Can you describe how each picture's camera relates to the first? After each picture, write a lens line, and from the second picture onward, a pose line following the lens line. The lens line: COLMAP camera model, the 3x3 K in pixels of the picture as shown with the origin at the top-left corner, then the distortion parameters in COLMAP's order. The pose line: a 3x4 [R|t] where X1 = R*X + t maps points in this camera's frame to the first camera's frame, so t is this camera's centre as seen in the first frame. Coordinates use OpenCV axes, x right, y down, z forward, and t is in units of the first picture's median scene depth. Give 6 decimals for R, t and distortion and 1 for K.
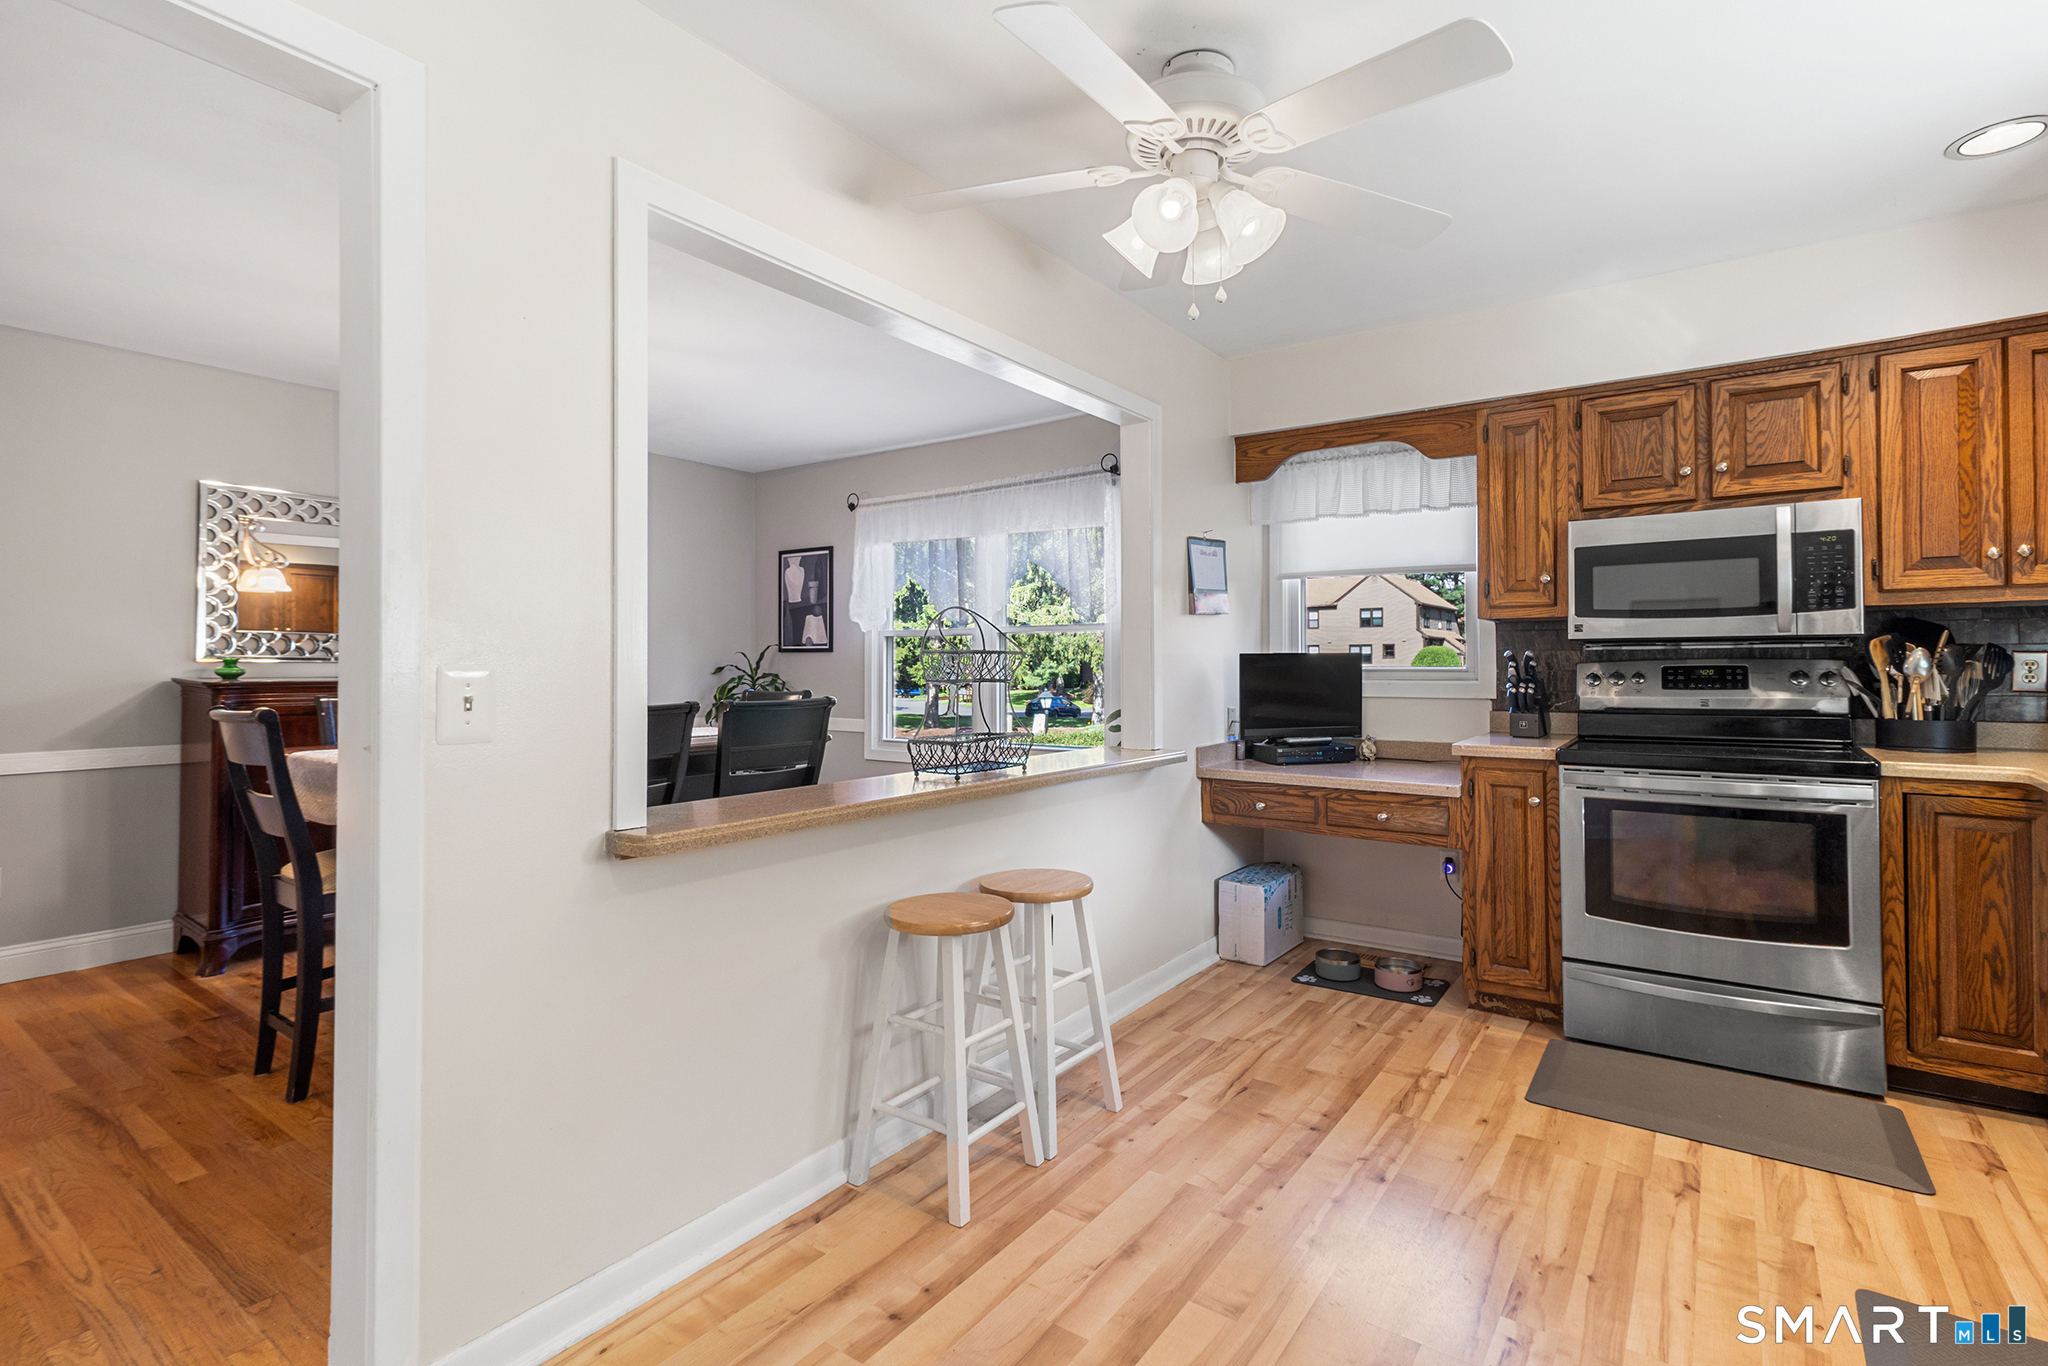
lens RADIAL K [[953.4, 0, 1024.3], [0, 953.4, 657.3], [0, 0, 1]] dist [0.002368, 0.000646]
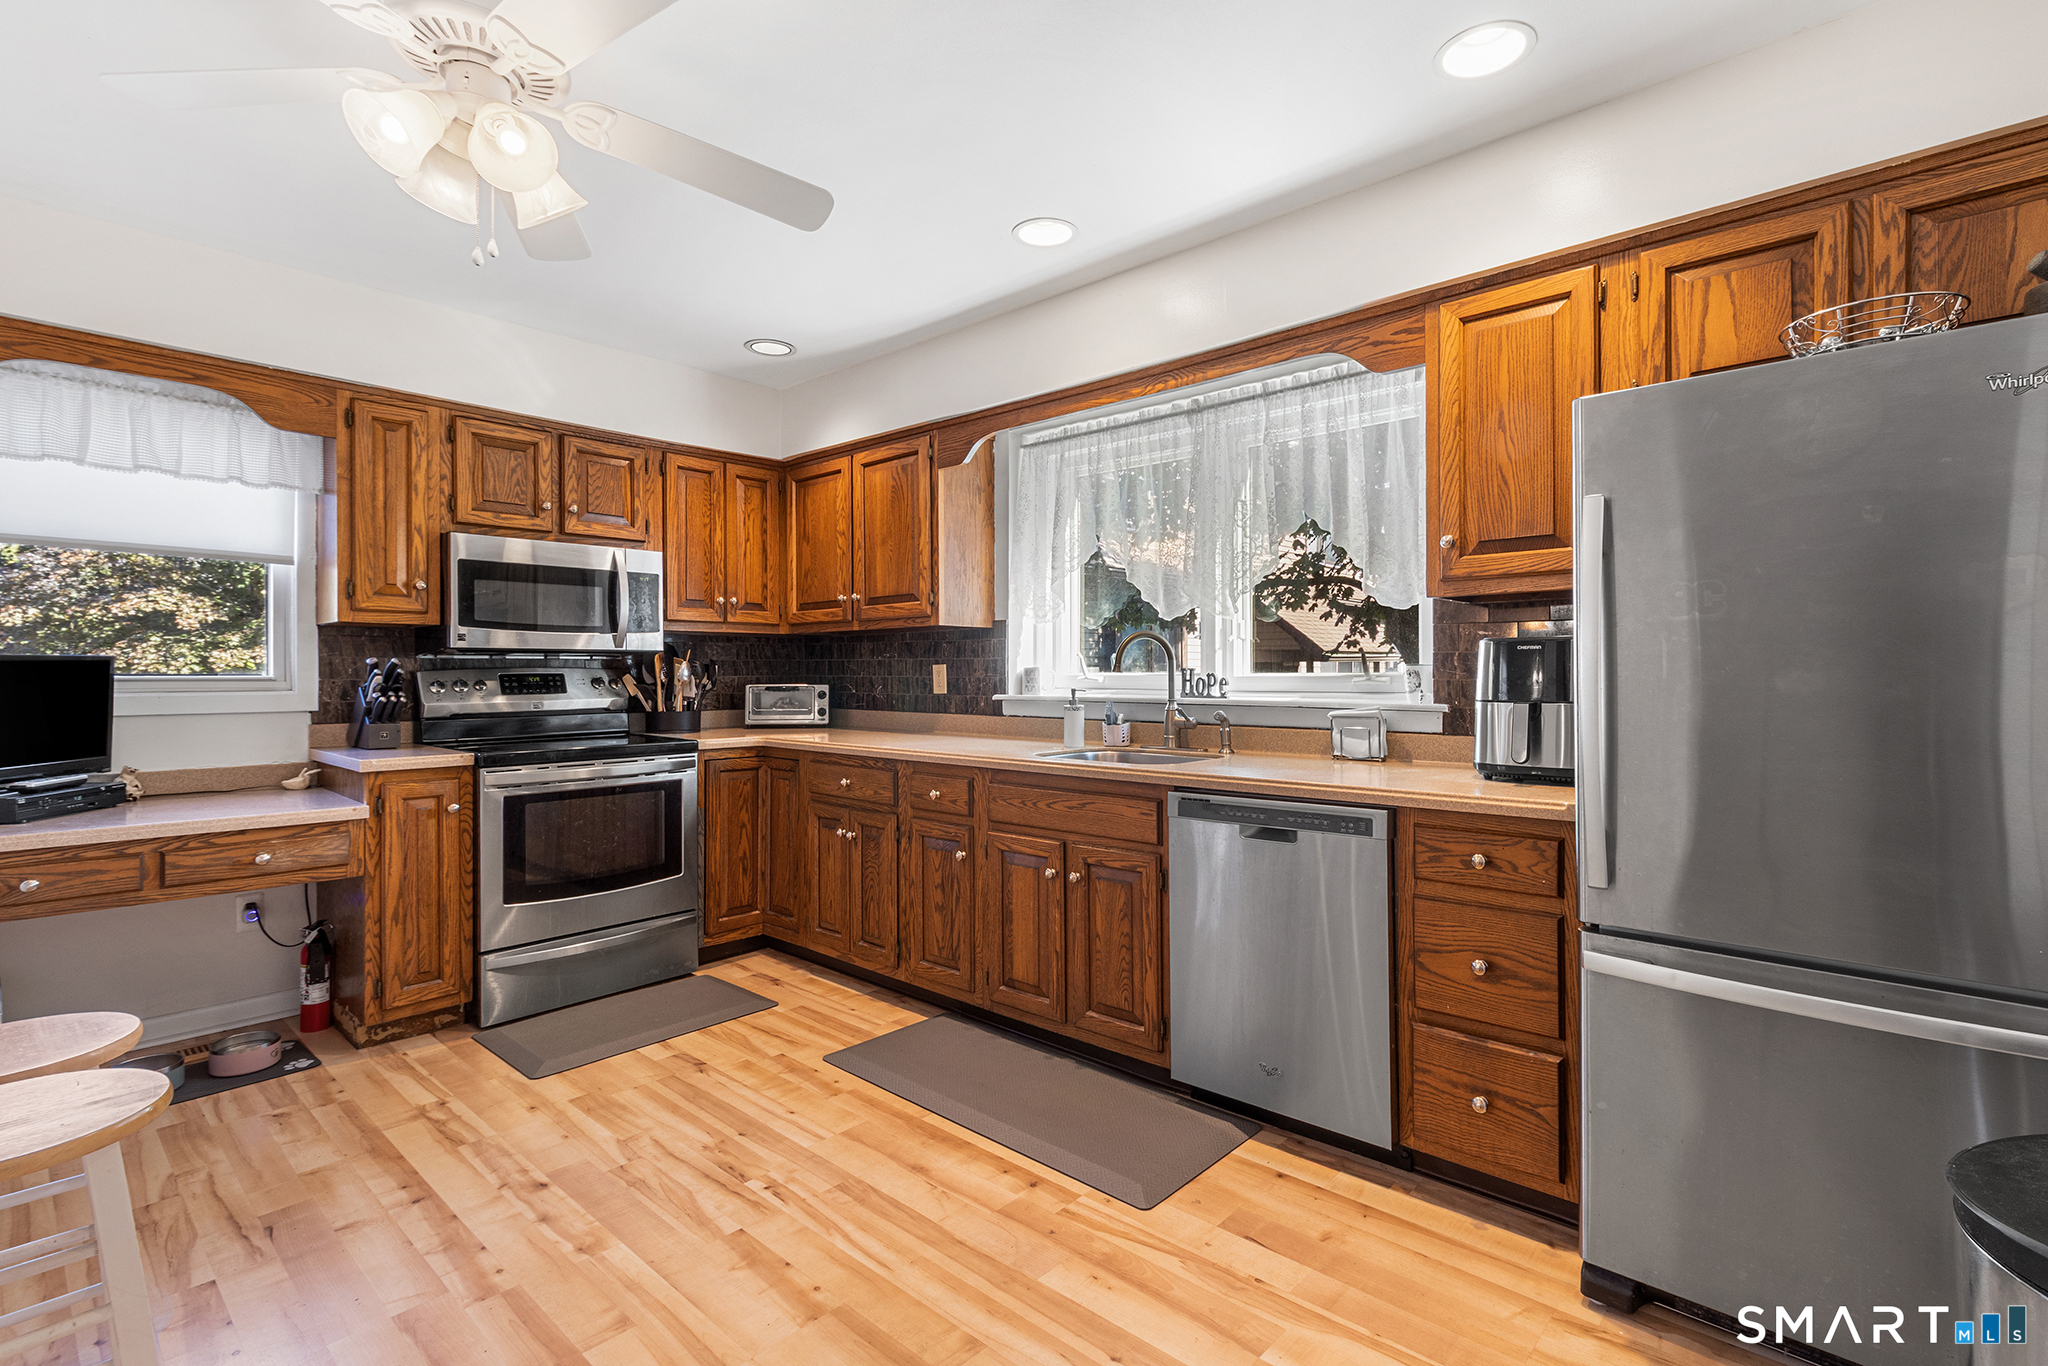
lens RADIAL K [[943.4, 0, 1097.4], [0, 943.4, 672.8], [0, 0, 1]] dist [0.001627, -0.000251]
pose [[0.073346, 0.001860, 0.997305, -0.405799], [-0.008772, 0.999961, -0.001220, 0.003487], [-0.997268, -0.008659, 0.073360, 0.248661]]
